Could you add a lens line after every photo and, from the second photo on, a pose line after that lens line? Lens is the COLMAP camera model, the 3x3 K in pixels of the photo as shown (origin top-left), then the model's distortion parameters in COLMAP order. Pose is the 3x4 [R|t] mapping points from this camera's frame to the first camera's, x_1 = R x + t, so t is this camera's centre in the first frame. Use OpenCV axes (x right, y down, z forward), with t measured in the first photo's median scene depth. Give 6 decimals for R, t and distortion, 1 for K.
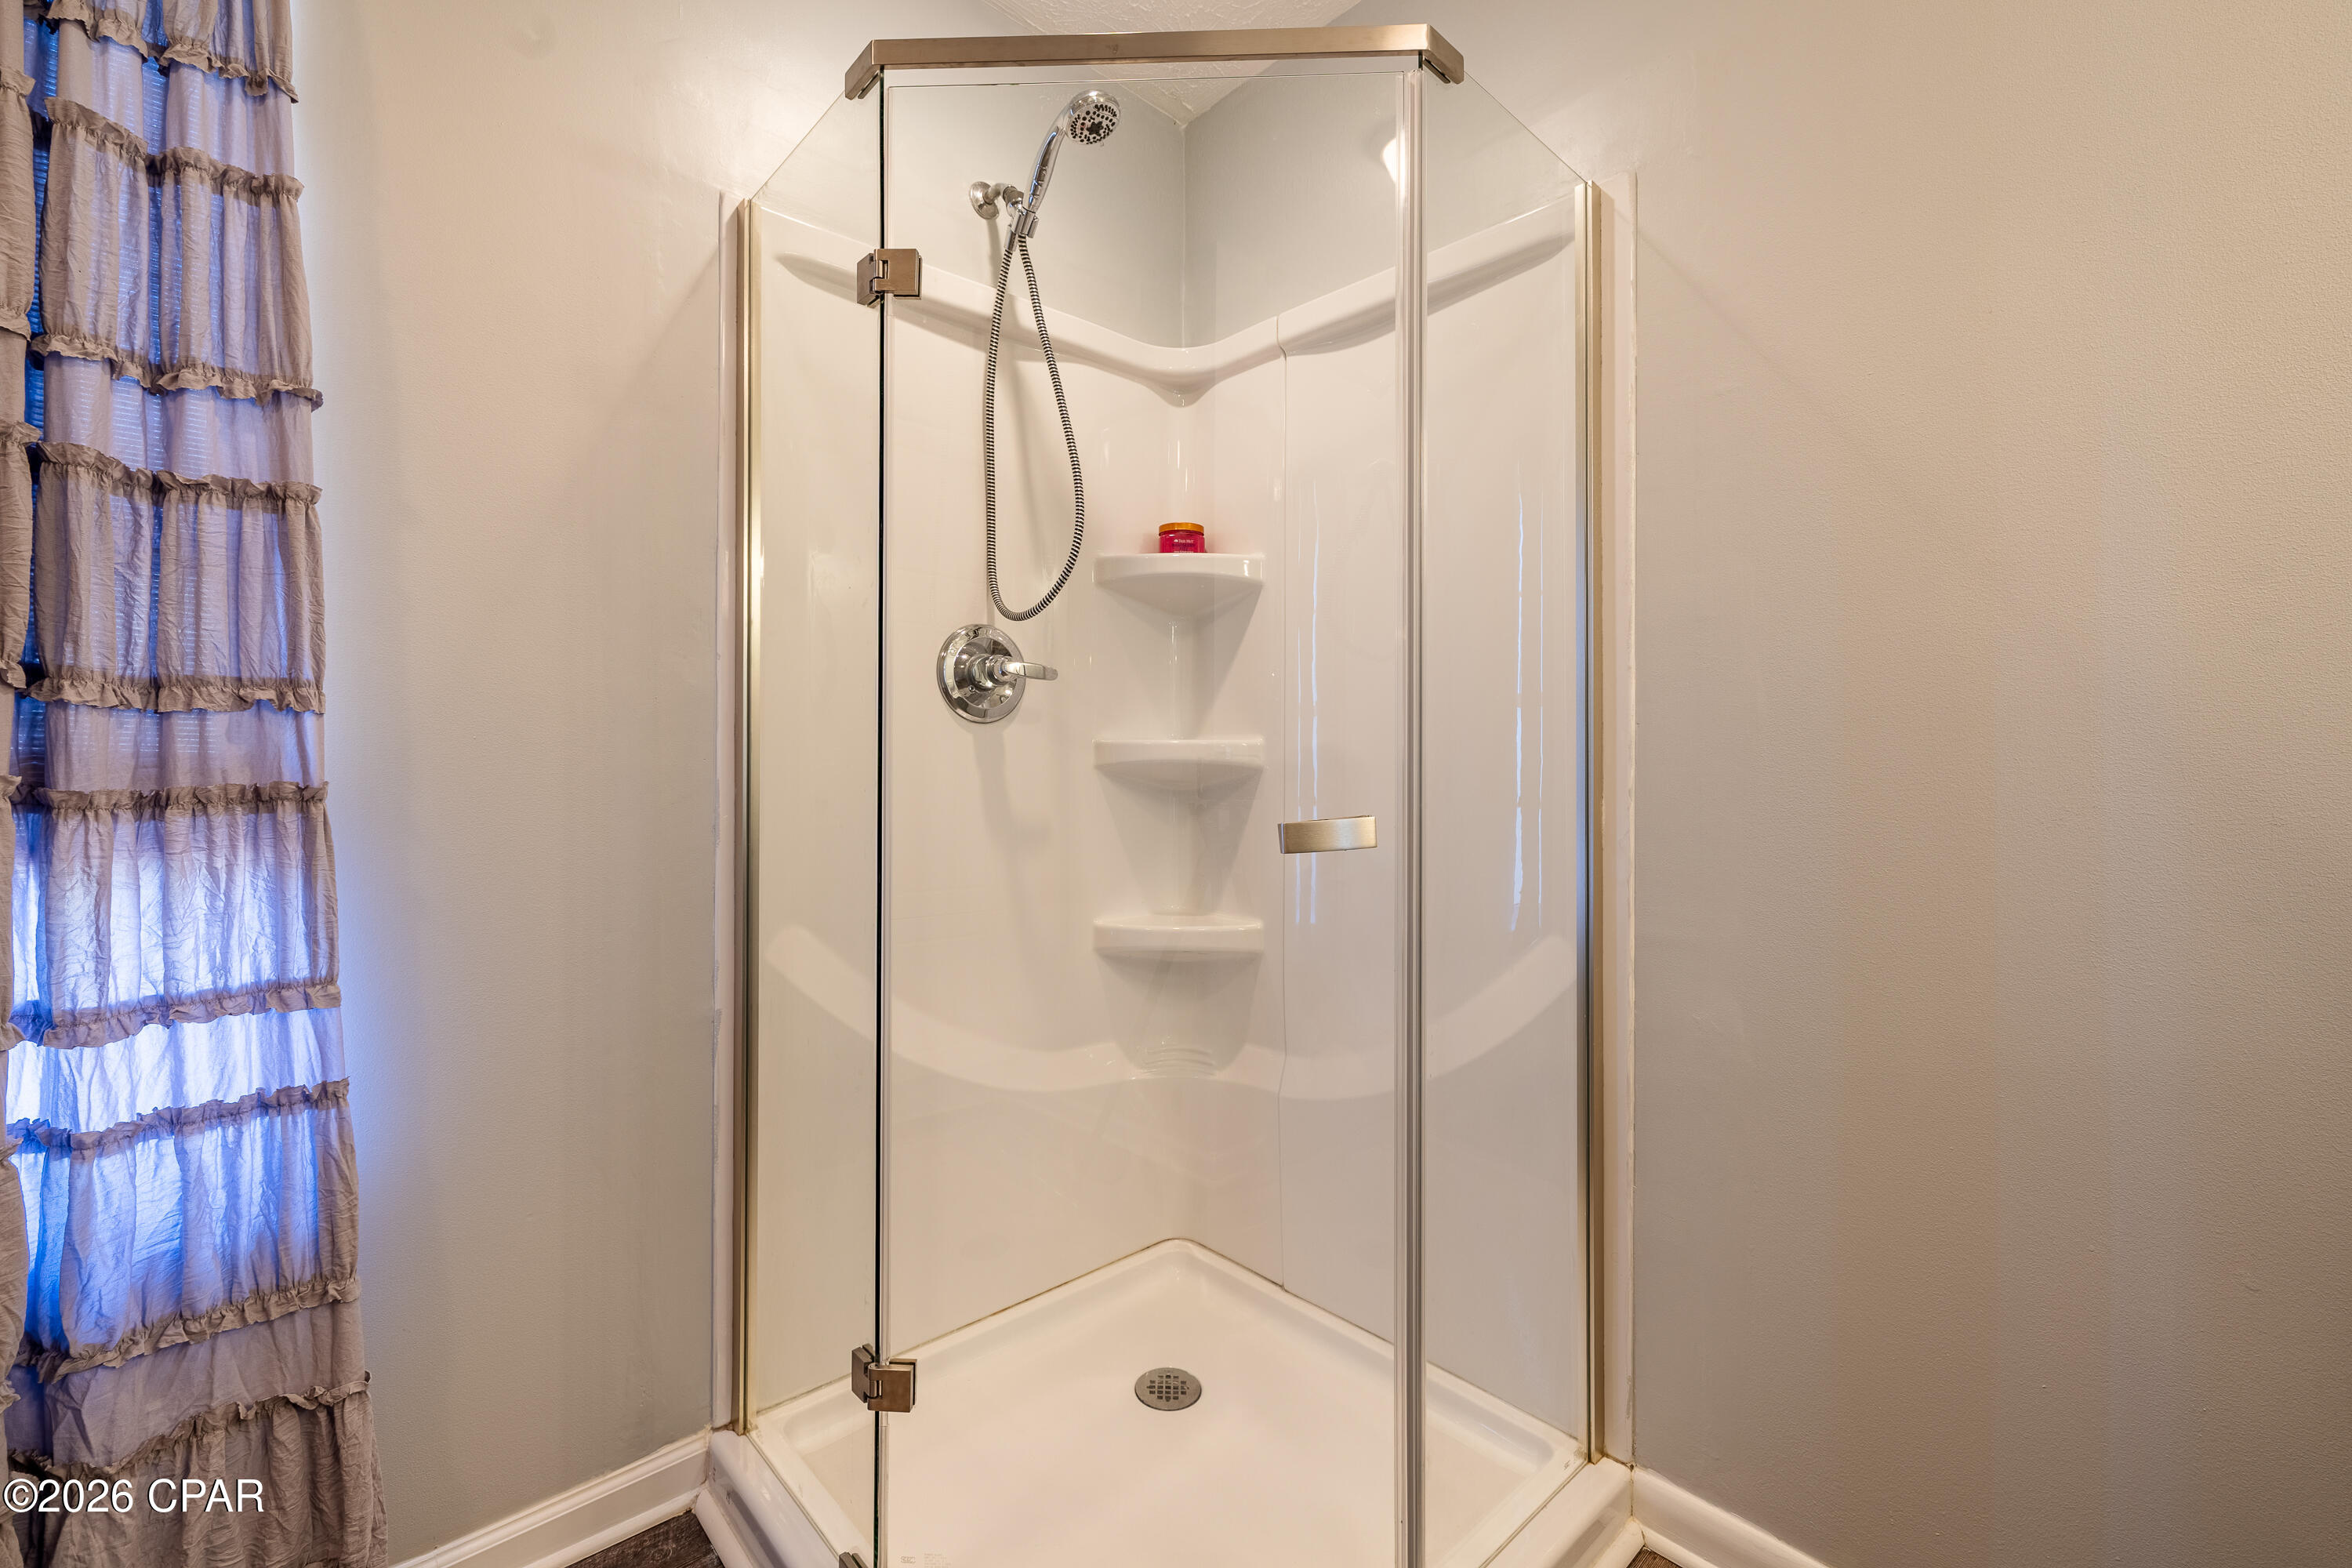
lens RADIAL K [[977.7, 0, 1170.9], [0, 977.7, 770.6], [0, 0, 1]] dist [-0.001039, 0.000258]
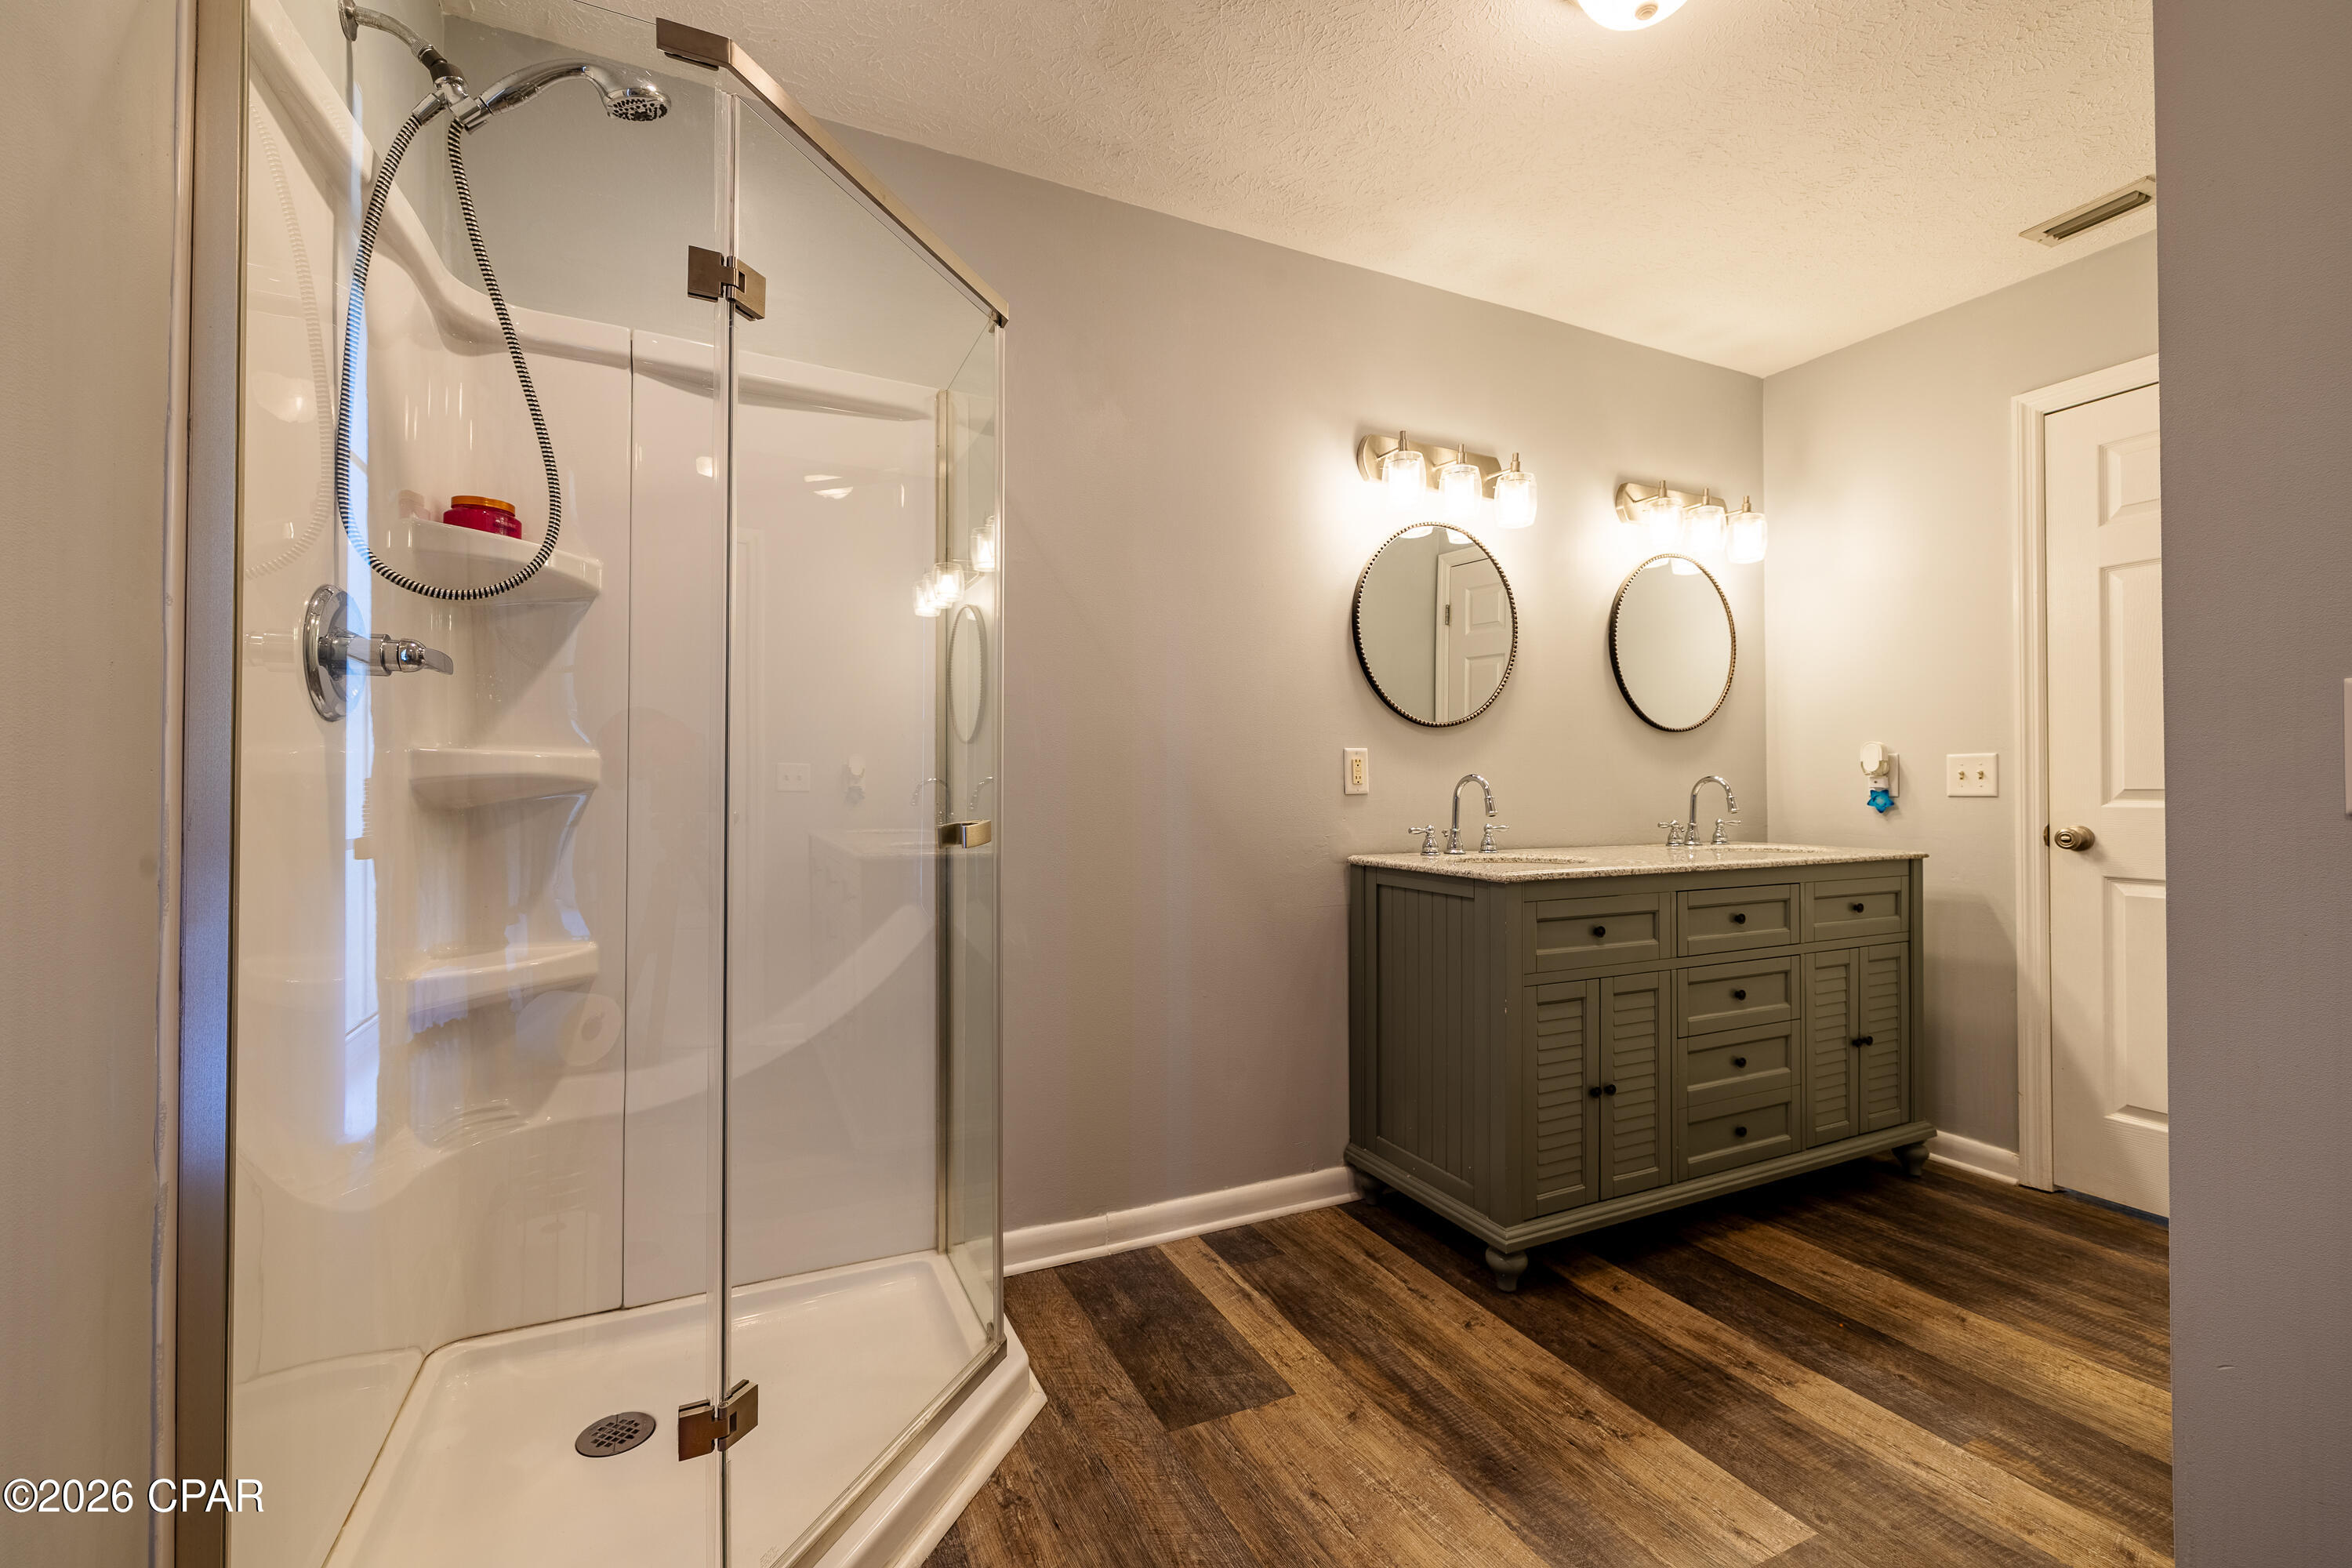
lens RADIAL K [[977.7, 0, 1172.9], [0, 977.7, 776.8], [0, 0, 1]] dist [-0.001039, 0.000258]
pose [[0.294665, 0.009254, 0.955556, -0.885450], [-0.006005, 0.999951, -0.007832, -0.006729], [-0.955582, -0.003430, 0.294706, 0.234197]]
